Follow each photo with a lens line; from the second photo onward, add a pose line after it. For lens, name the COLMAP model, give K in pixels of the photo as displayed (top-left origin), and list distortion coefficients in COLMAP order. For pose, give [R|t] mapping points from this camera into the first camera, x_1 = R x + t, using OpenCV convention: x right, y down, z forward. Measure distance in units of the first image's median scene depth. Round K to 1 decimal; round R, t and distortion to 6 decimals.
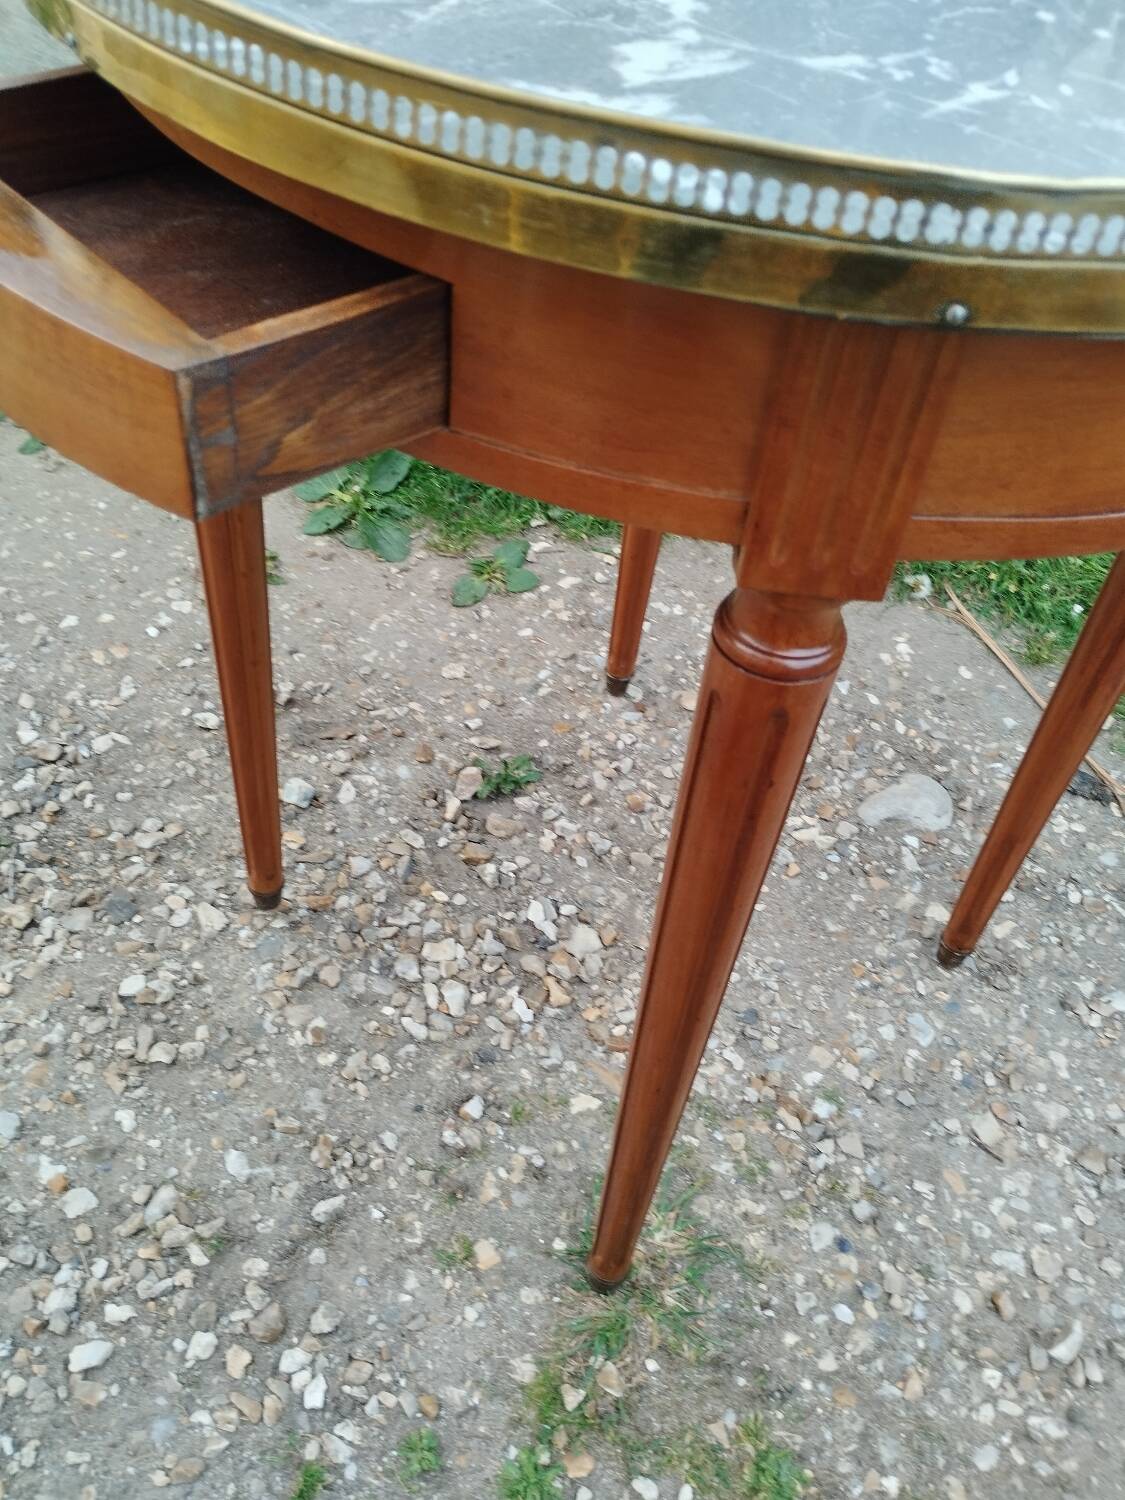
lens RADIAL K [[1310.4, 0, 573.1], [0, 1310.4, 746.6], [0, 0, 1]] dist [0.064285, -0.083232]
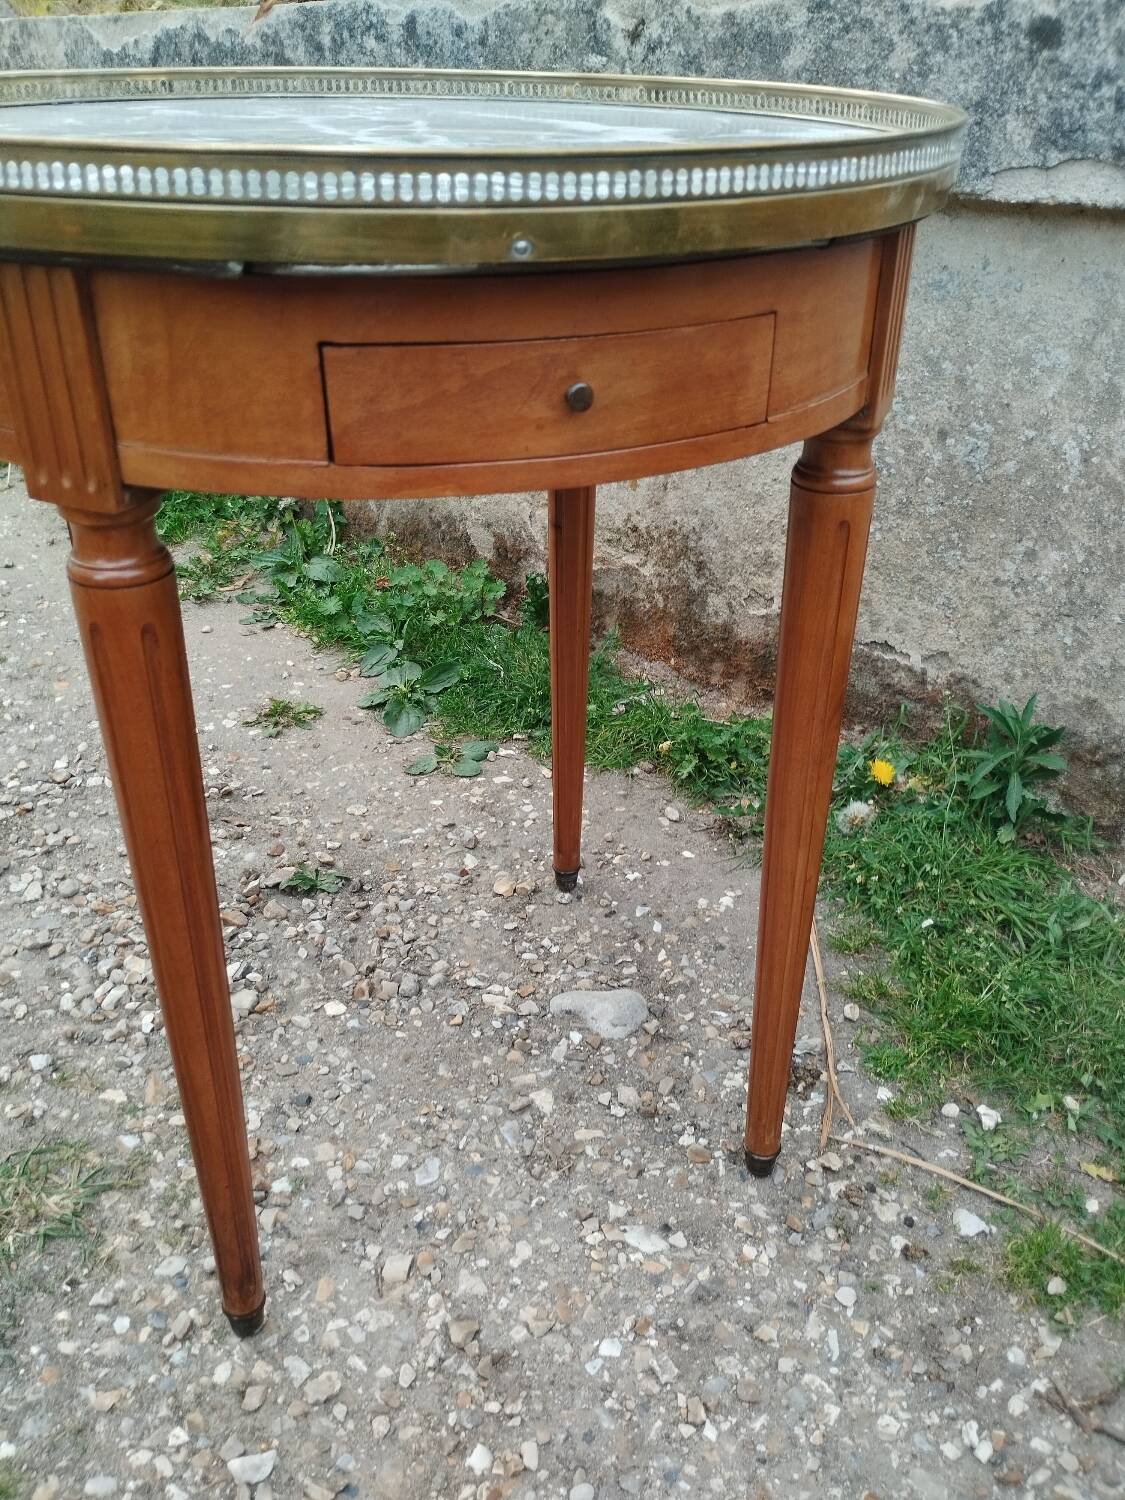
lens RADIAL K [[1286.9, 0, 569.4], [0, 1286.9, 732.2], [0, 0, 1]] dist [0.058889, -0.081728]
pose [[0.850999, 0.201190, -0.485101, 0.737160], [-0.349904, 0.906032, -0.238061, 0.104789], [0.391621, 0.372328, 0.841430, 0.088037]]
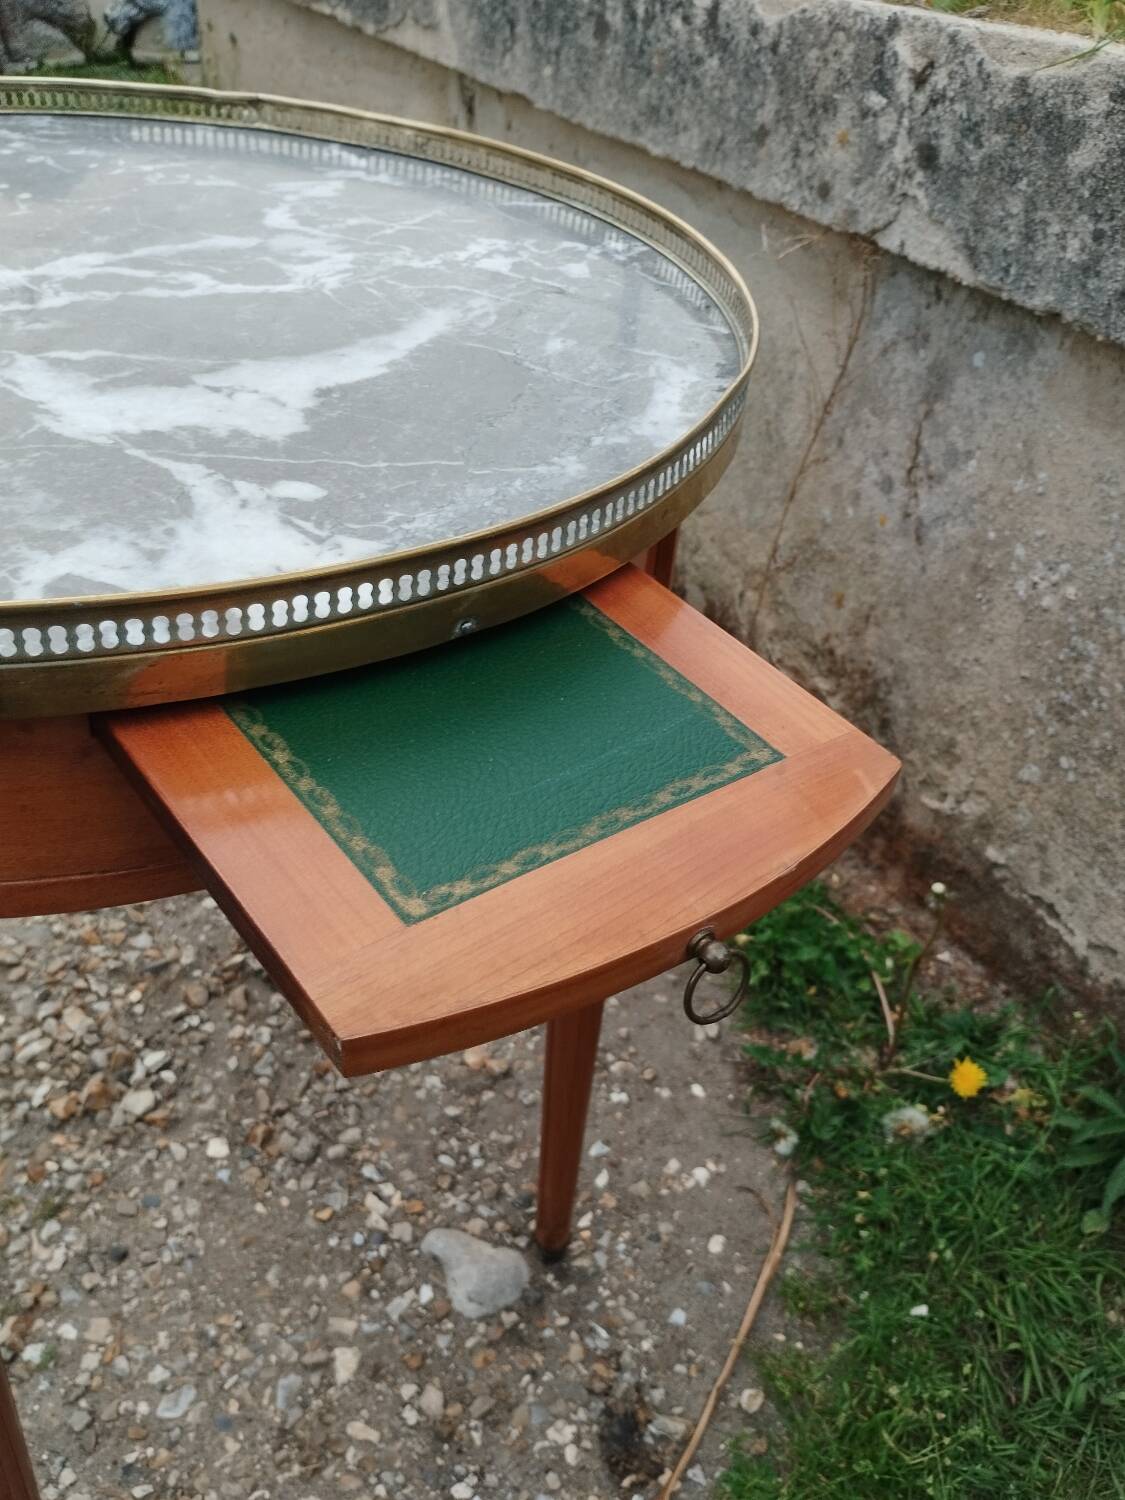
lens RADIAL K [[1286.9, 0, 574.1], [0, 1286.9, 783.5], [0, 0, 1]] dist [0.058889, -0.081728]
pose [[0.571882, 0.466221, -0.674974, 0.782551], [-0.624253, 0.781150, 0.010652, -0.276215], [0.532221, 0.415263, 0.737765, 0.313710]]
